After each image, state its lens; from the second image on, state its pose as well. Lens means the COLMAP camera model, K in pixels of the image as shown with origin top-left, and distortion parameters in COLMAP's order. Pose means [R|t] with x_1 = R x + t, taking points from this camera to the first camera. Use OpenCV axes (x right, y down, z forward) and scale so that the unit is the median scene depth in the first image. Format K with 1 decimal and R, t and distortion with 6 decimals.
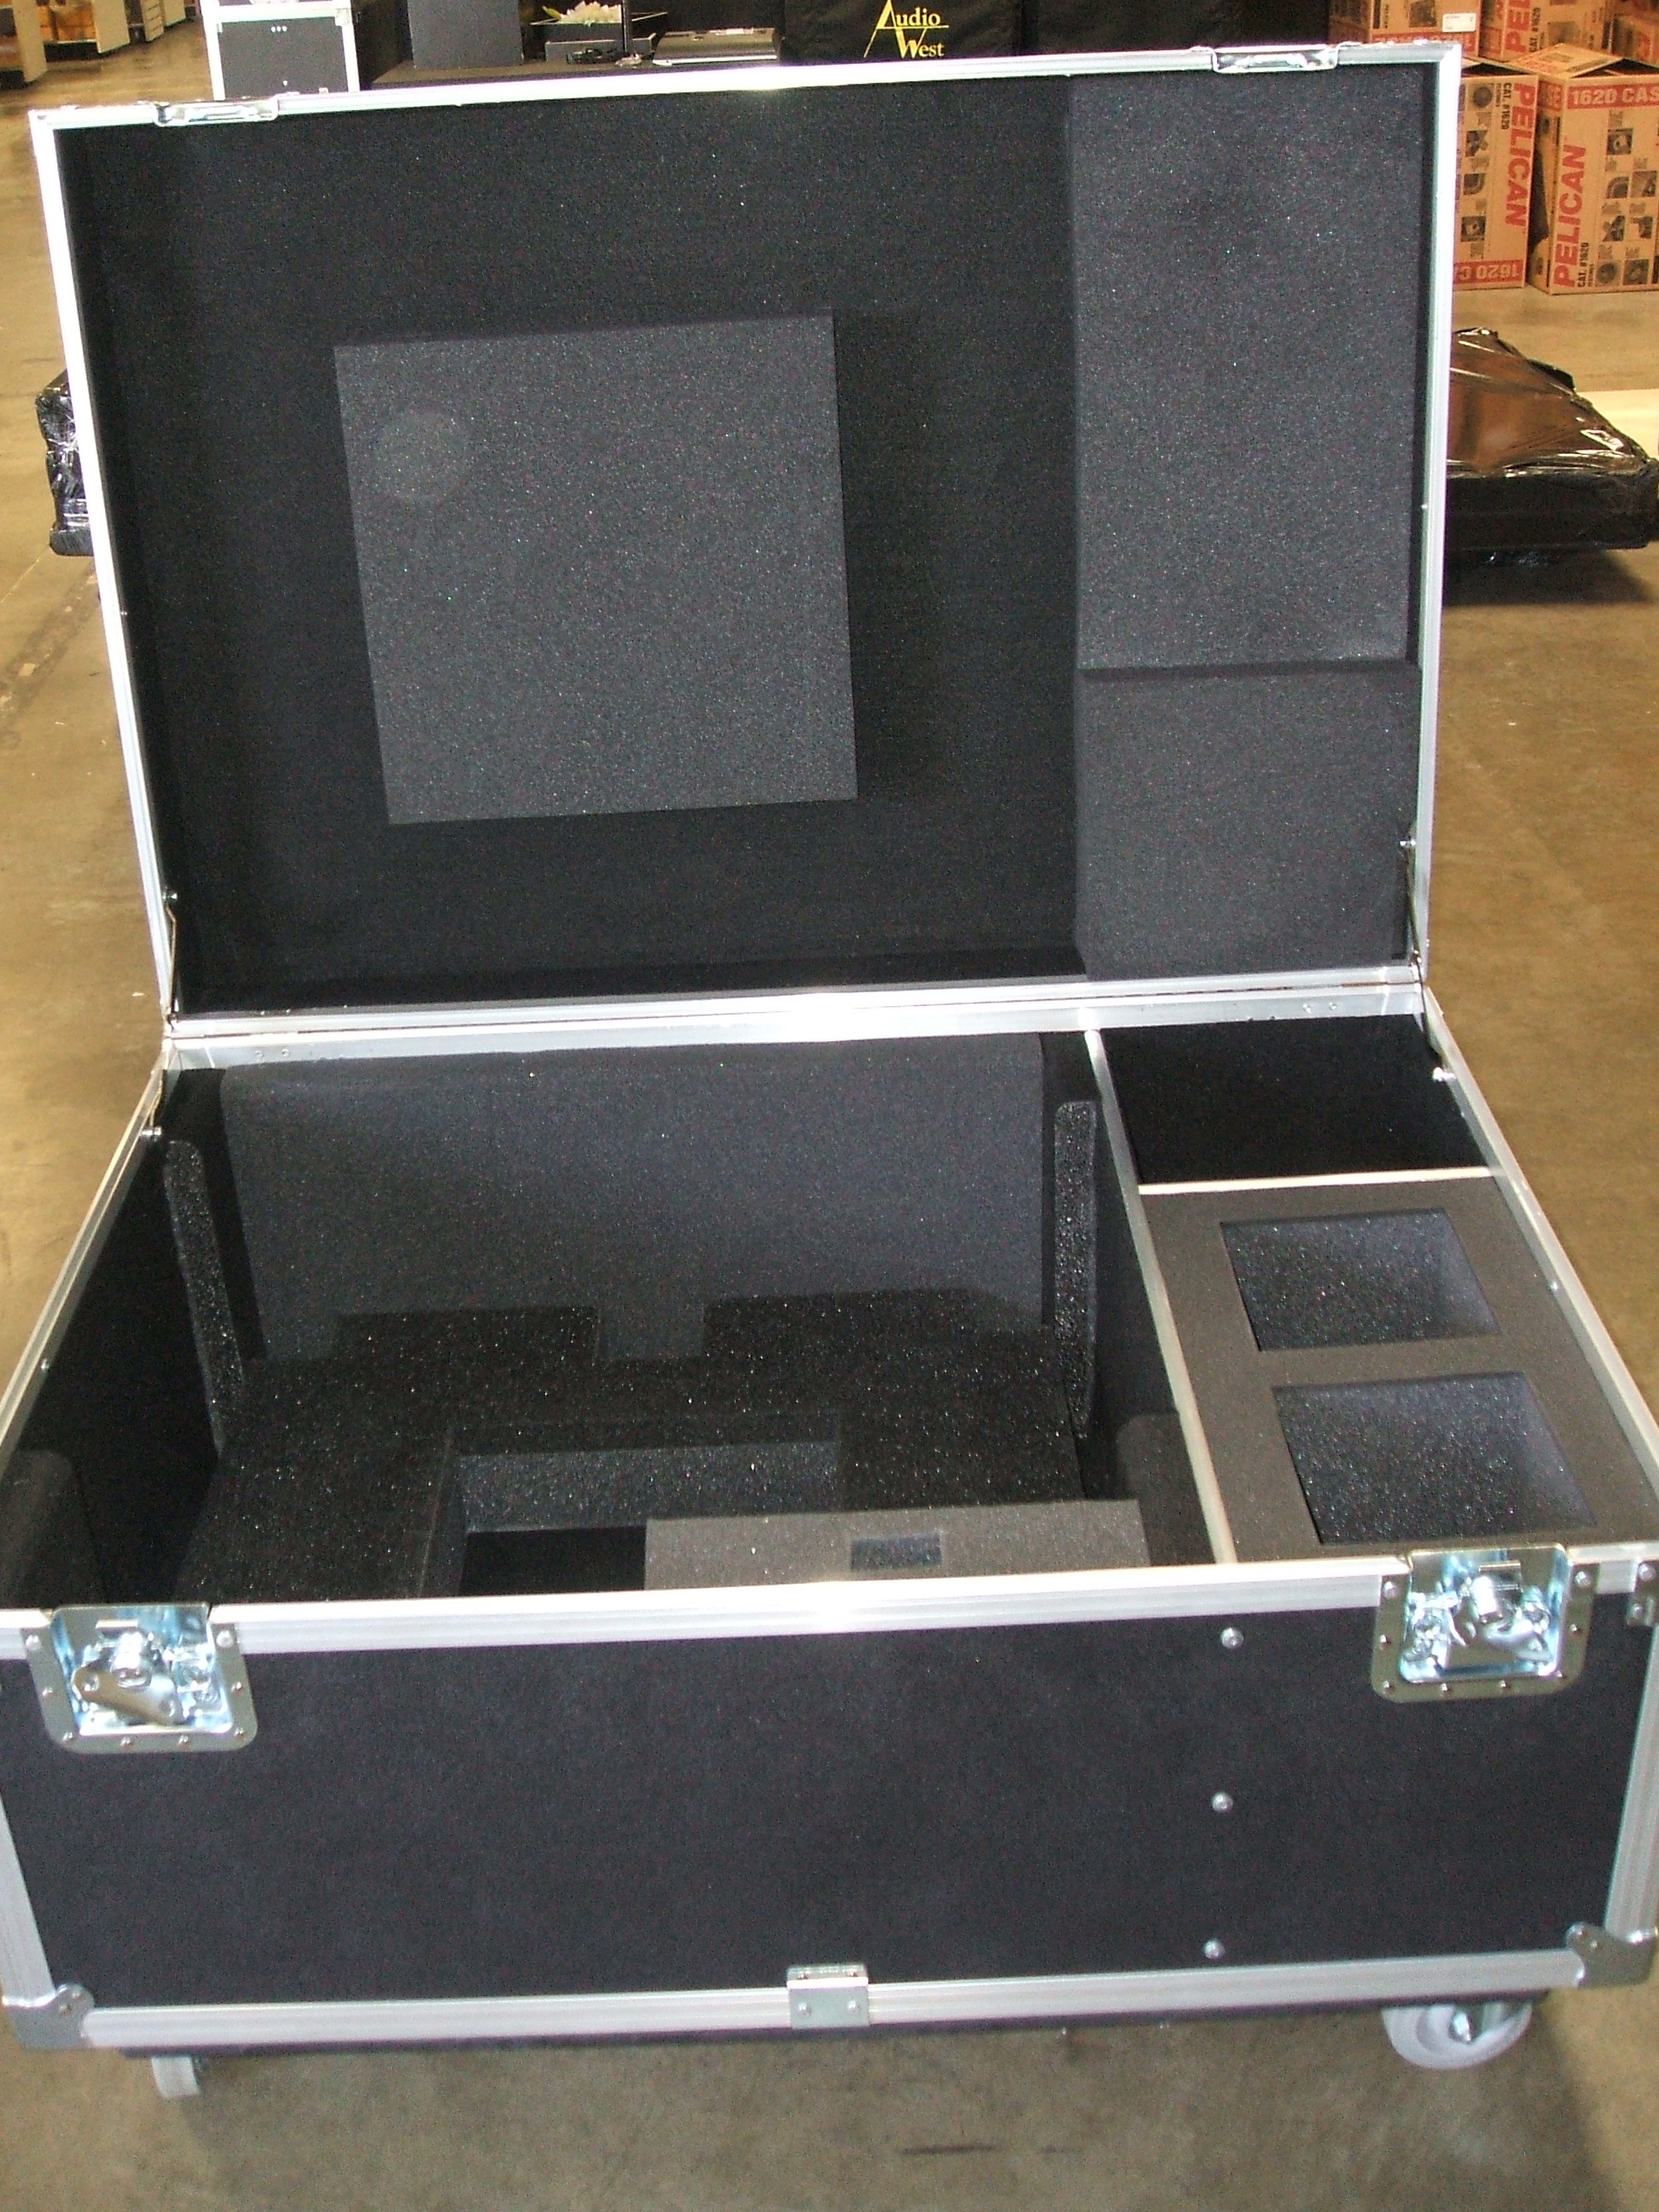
lens RADIAL K [[2462.6, 0, 829.5], [0, 2462.6, 1106.0], [0, 0, 1]] dist [-0.024280, -0.010230]
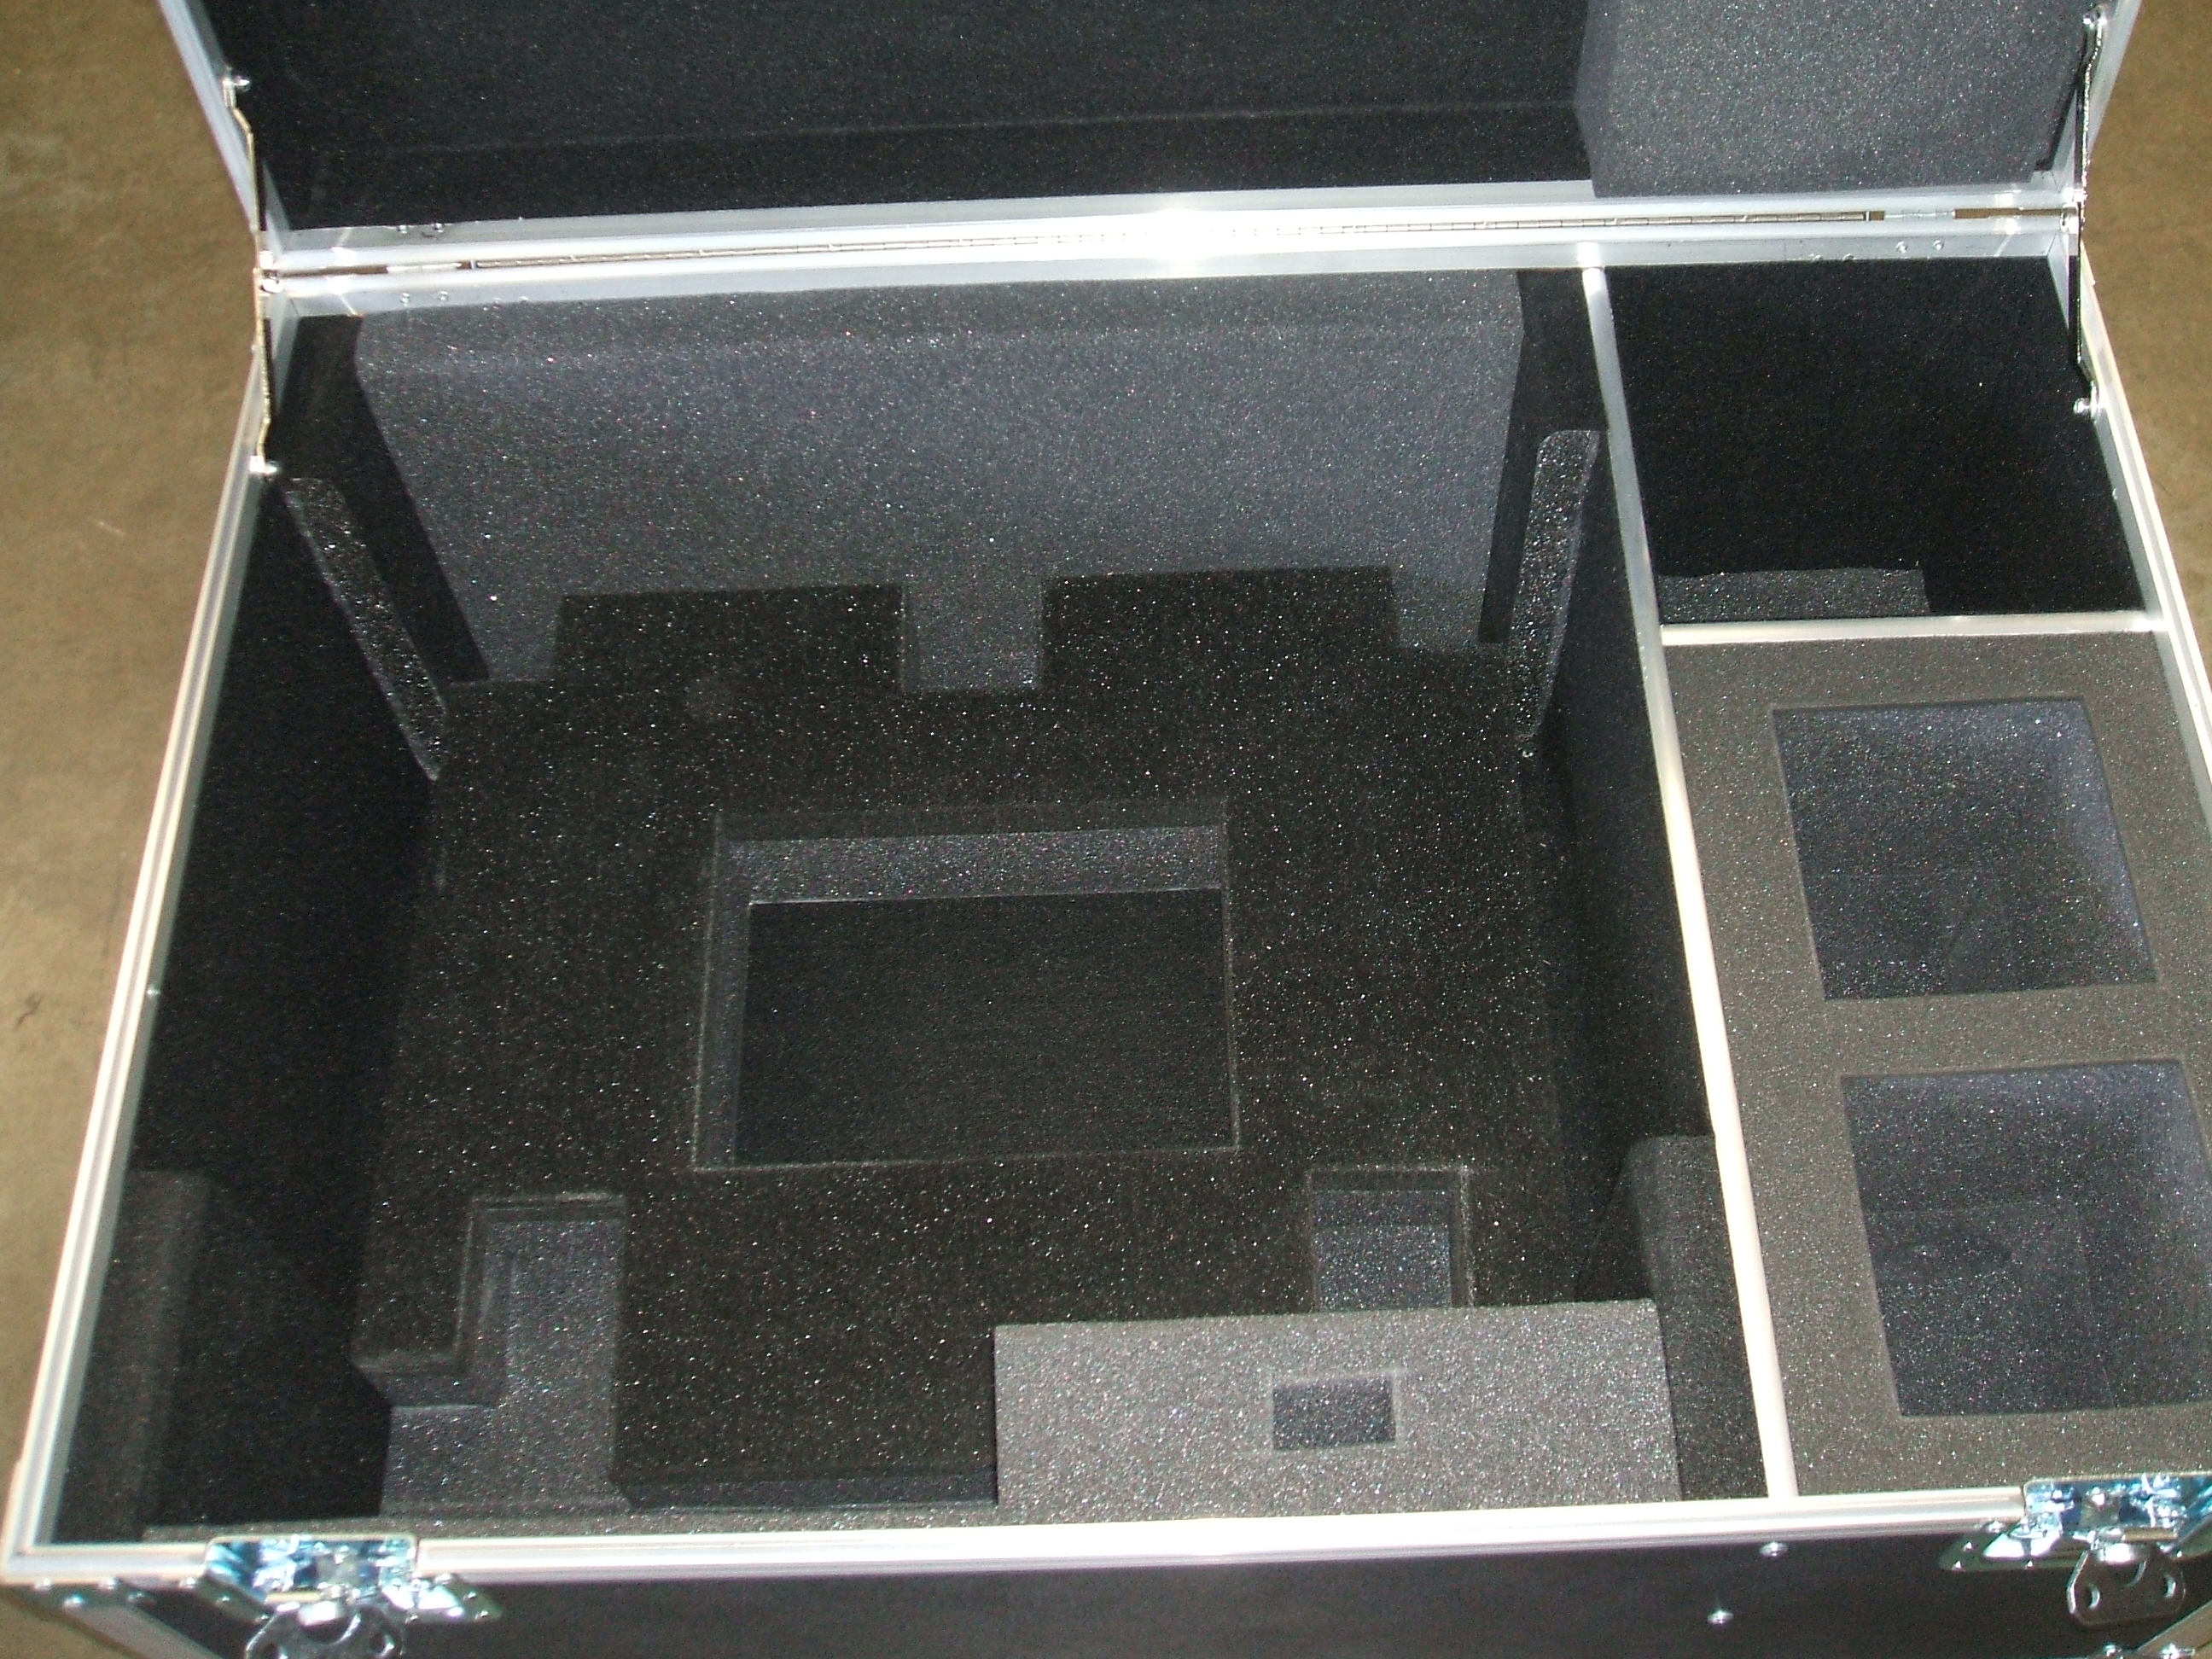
lens RADIAL K [[2462.6, 0, 1209.5], [0, 2462.6, 829.6], [0, 0, 1]] dist [-0.024280, -0.010230]
pose [[0.999235, 0.011377, 0.037408, -0.028891], [-0.028273, 0.871110, 0.490274, -0.239948], [-0.027008, -0.490957, 0.870765, 0.318384]]
